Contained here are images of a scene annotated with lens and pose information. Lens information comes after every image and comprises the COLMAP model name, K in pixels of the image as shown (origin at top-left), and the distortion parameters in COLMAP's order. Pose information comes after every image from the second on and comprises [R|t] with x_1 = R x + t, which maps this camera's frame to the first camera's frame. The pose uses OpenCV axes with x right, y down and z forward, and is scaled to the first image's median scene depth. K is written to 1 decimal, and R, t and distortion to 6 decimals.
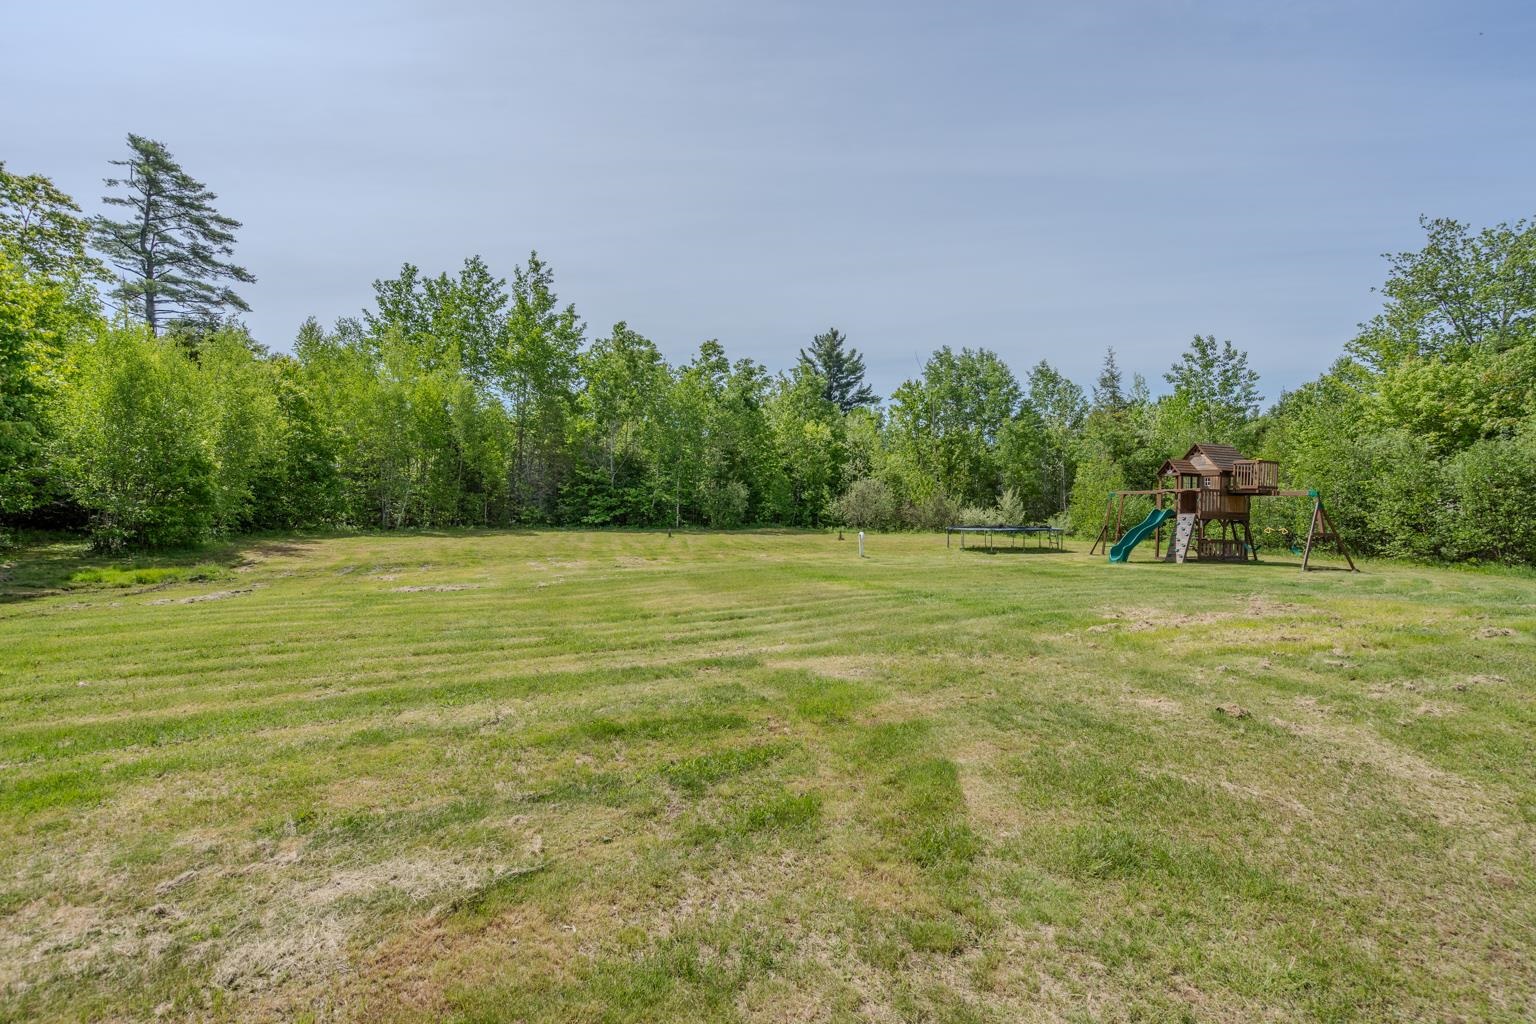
lens RADIAL K [[689.9, 0, 771.6], [0, 689.9, 505.6], [0, 0, 1]] dist [-0.009011, 0.004135]
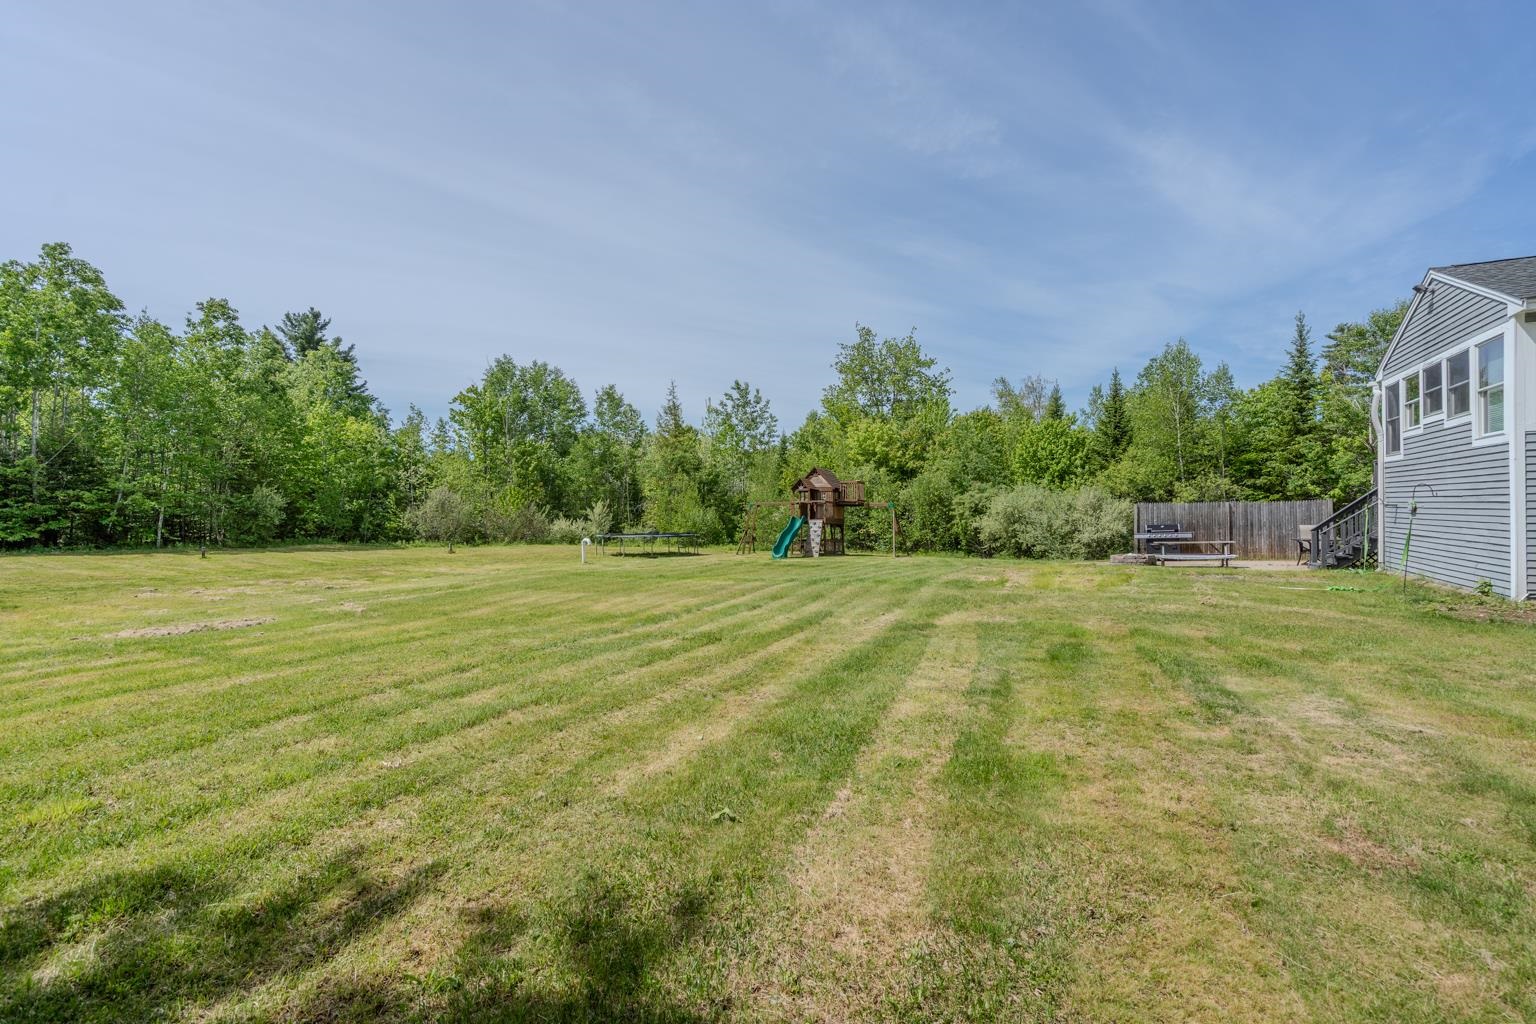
lens RADIAL K [[689.9, 0, 759.1], [0, 689.9, 518.0], [0, 0, 1]] dist [-0.009011, 0.004135]
pose [[0.733144, 0.001654, 0.680072, -0.173107], [0.002447, 0.999984, -0.005069, 0.006802], [-0.680069, 0.005380, 0.733128, 0.045196]]
